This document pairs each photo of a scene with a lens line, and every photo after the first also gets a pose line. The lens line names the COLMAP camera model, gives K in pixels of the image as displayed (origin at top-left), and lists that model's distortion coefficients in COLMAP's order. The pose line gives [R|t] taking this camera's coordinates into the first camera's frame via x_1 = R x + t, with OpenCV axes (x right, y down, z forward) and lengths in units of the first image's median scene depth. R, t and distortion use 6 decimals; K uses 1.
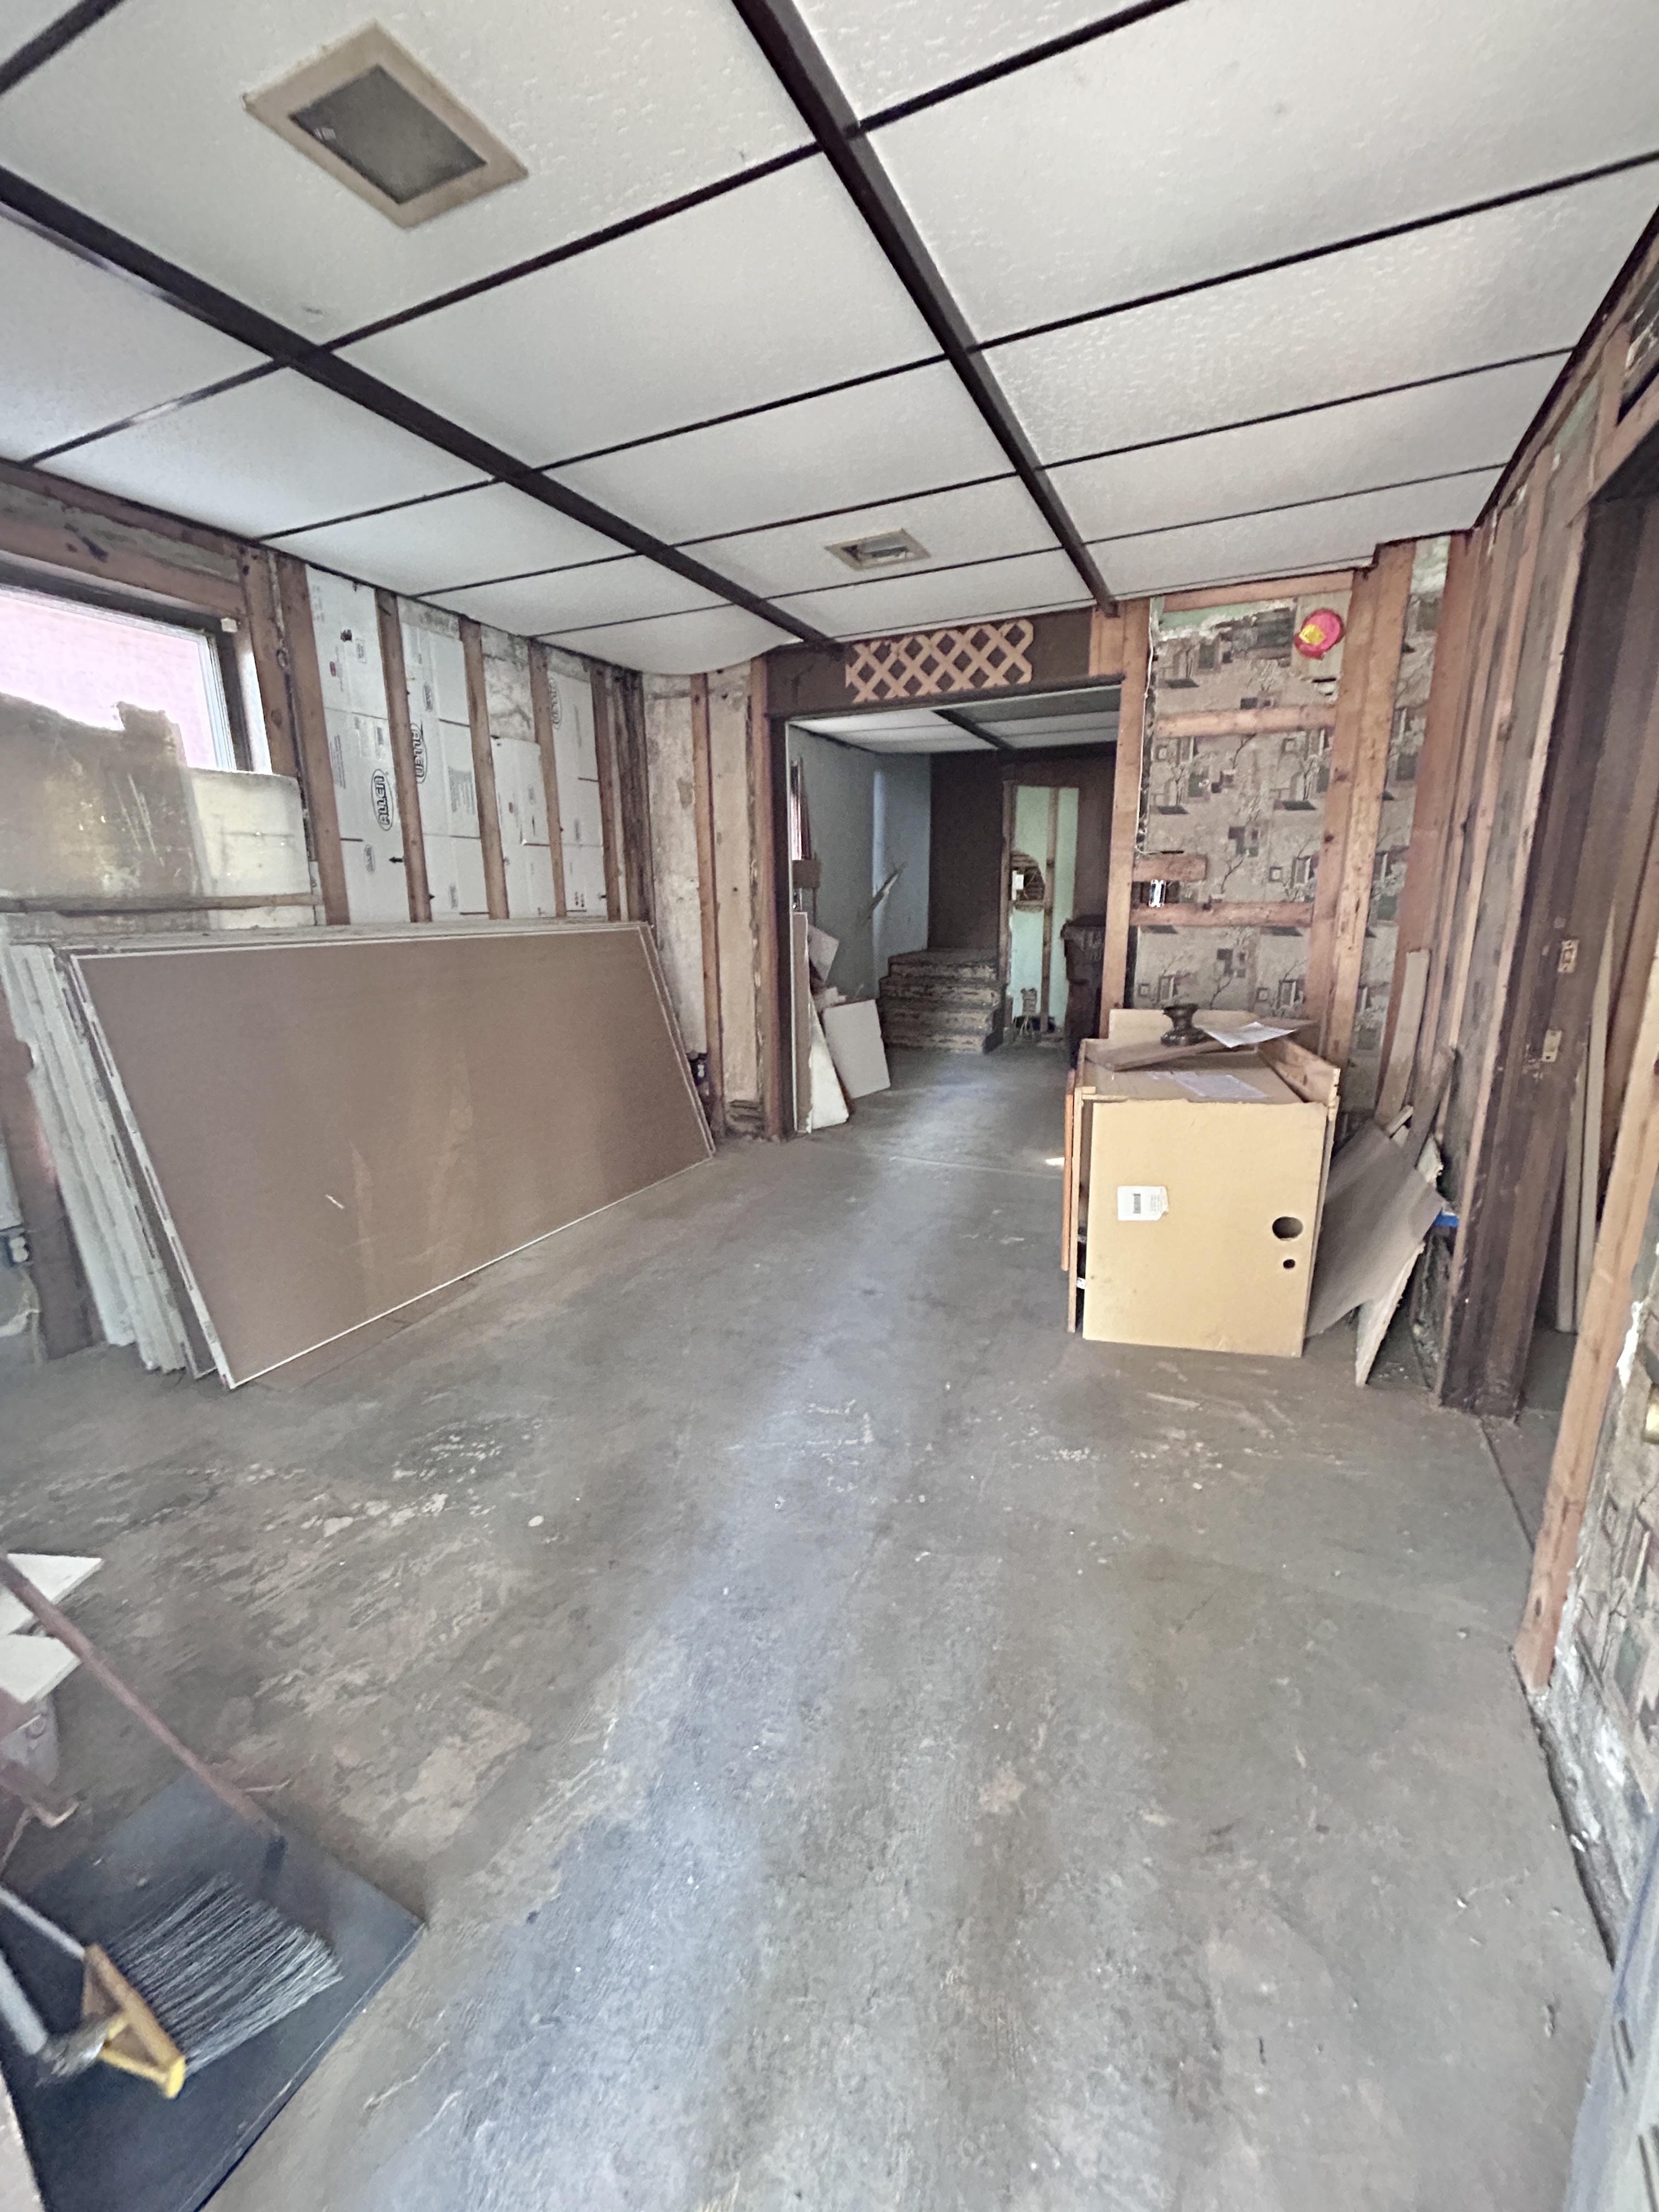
lens RADIAL K [[888.3, 0, 818.7], [0, 888.3, 1108.7], [0, 0, 1]] dist [-0.004112, 0.001100]
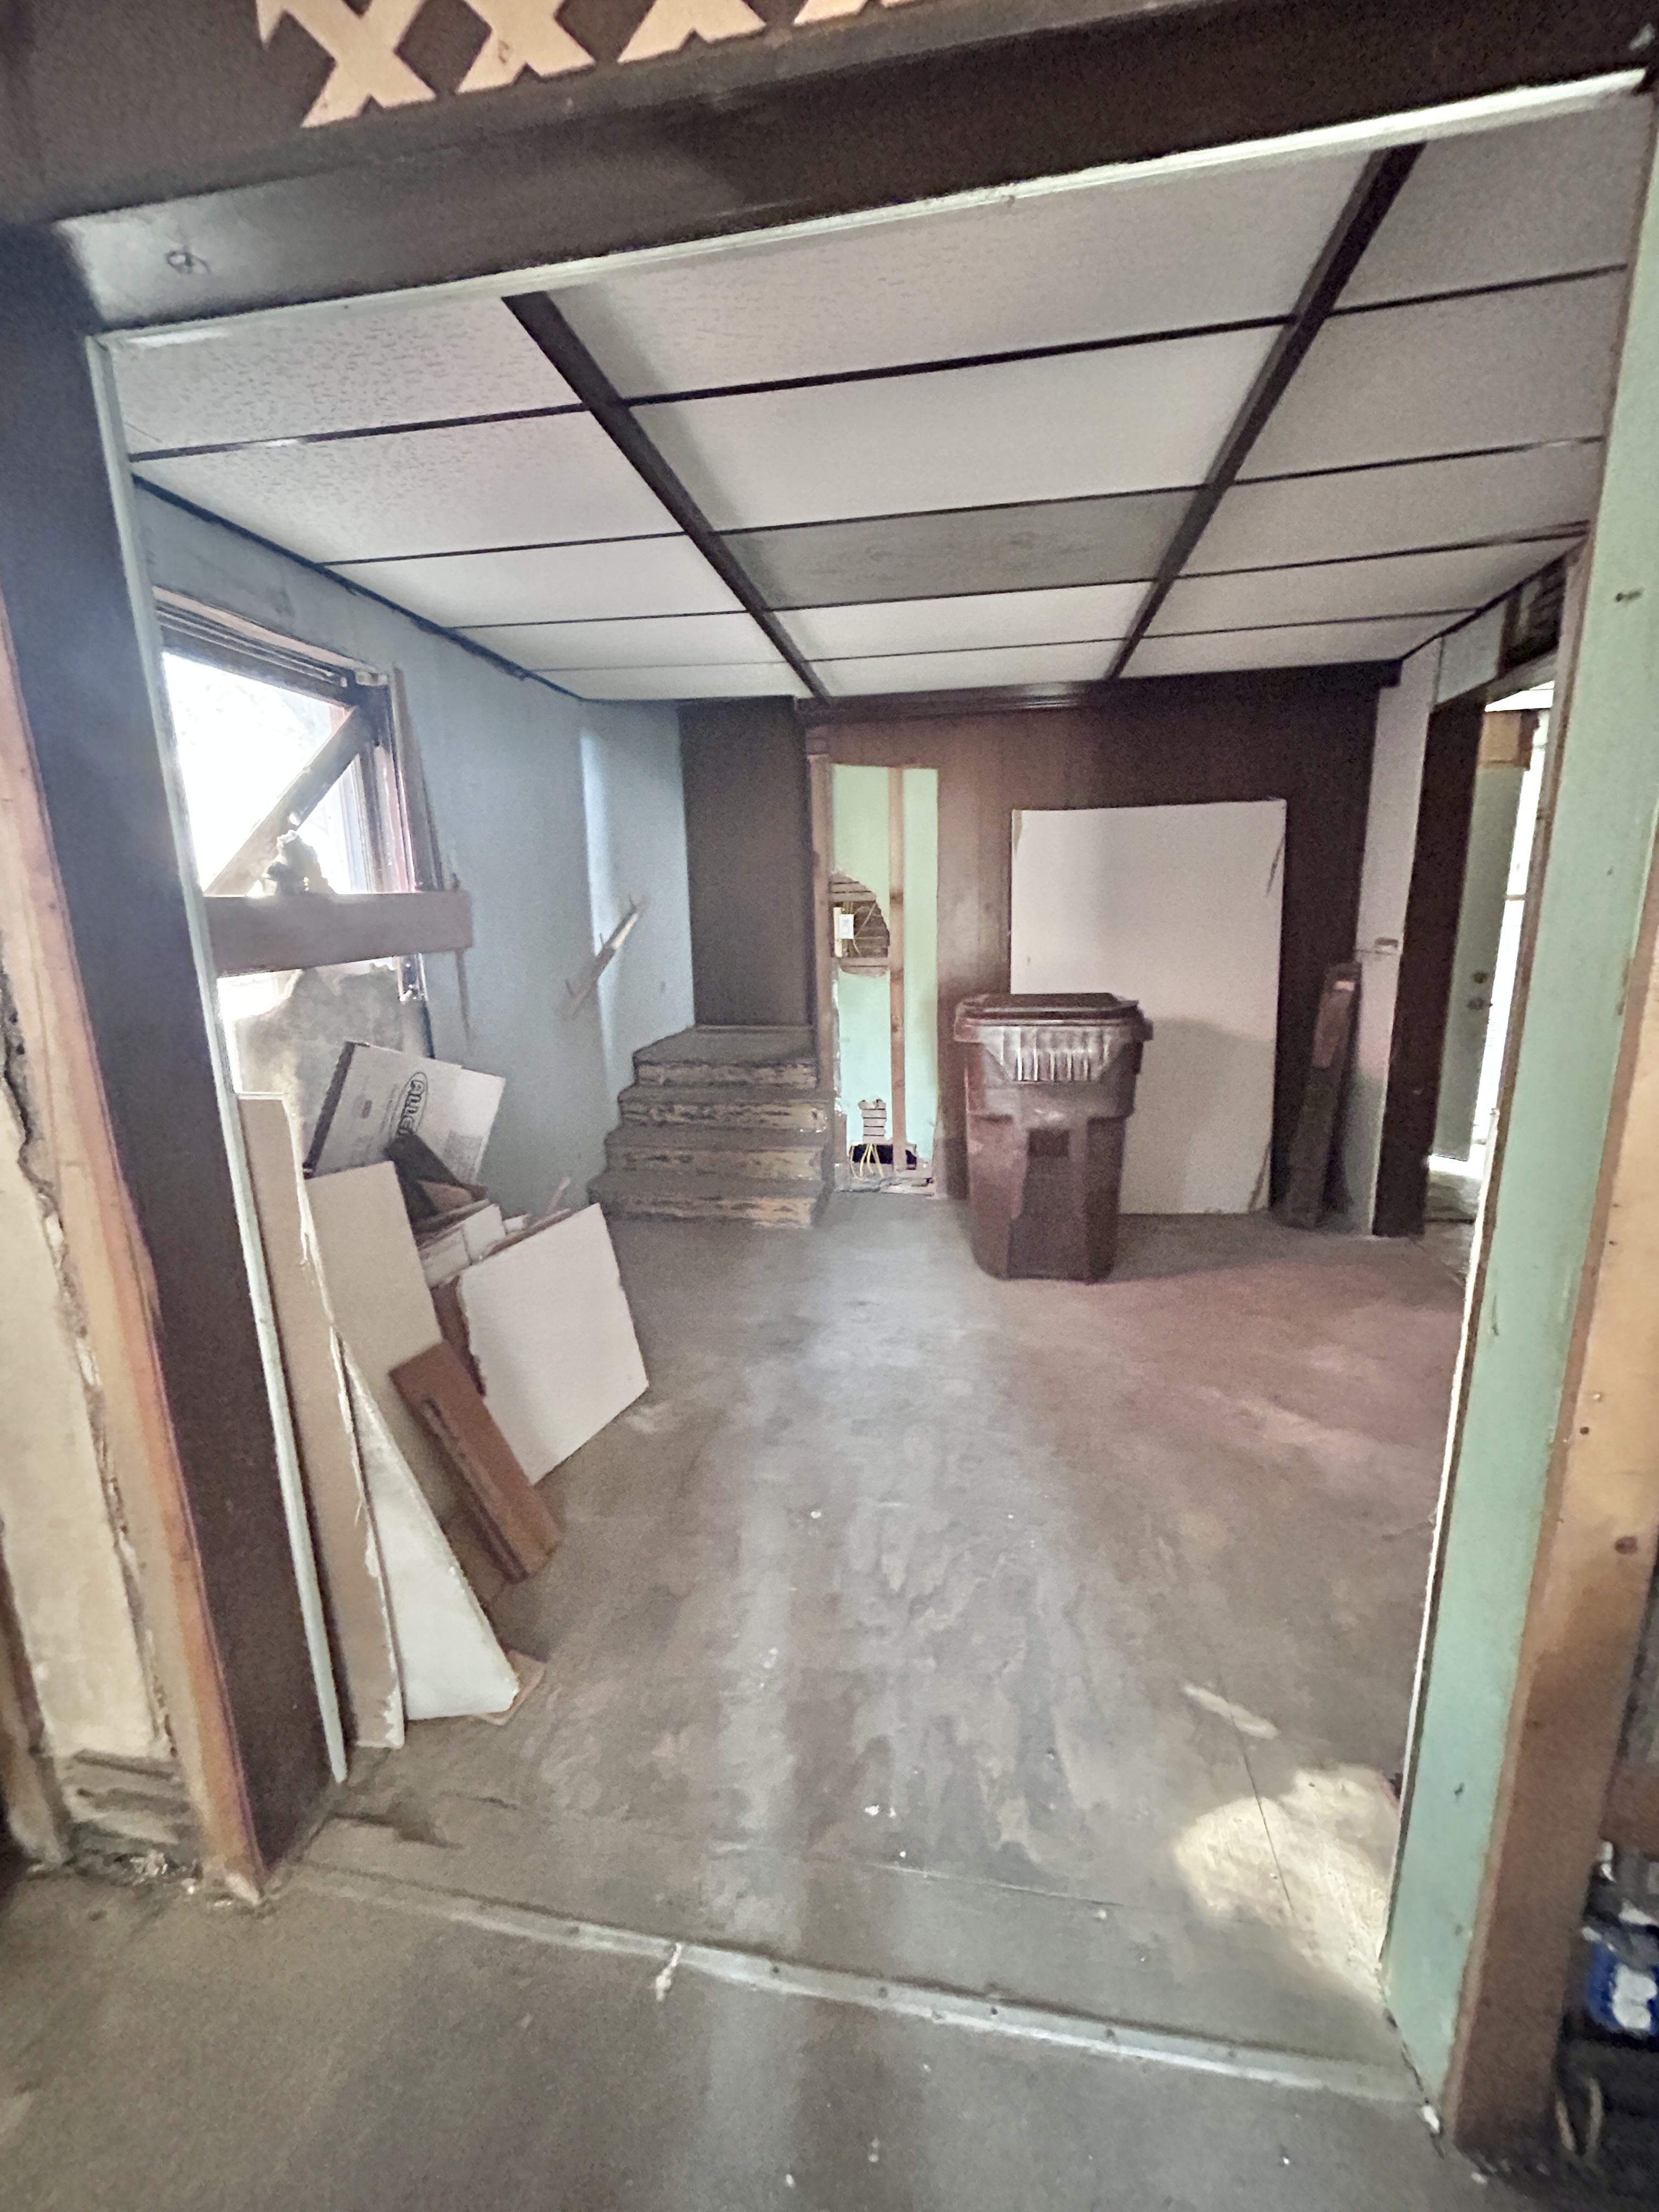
lens RADIAL K [[888.3, 0, 838.9], [0, 888.3, 1109.7], [0, 0, 1]] dist [-0.004112, 0.001100]
pose [[0.956988, -0.070299, 0.281483, 0.045029], [0.077285, 0.996914, -0.013777, -0.124363], [-0.279646, 0.034939, 0.959467, 0.432287]]
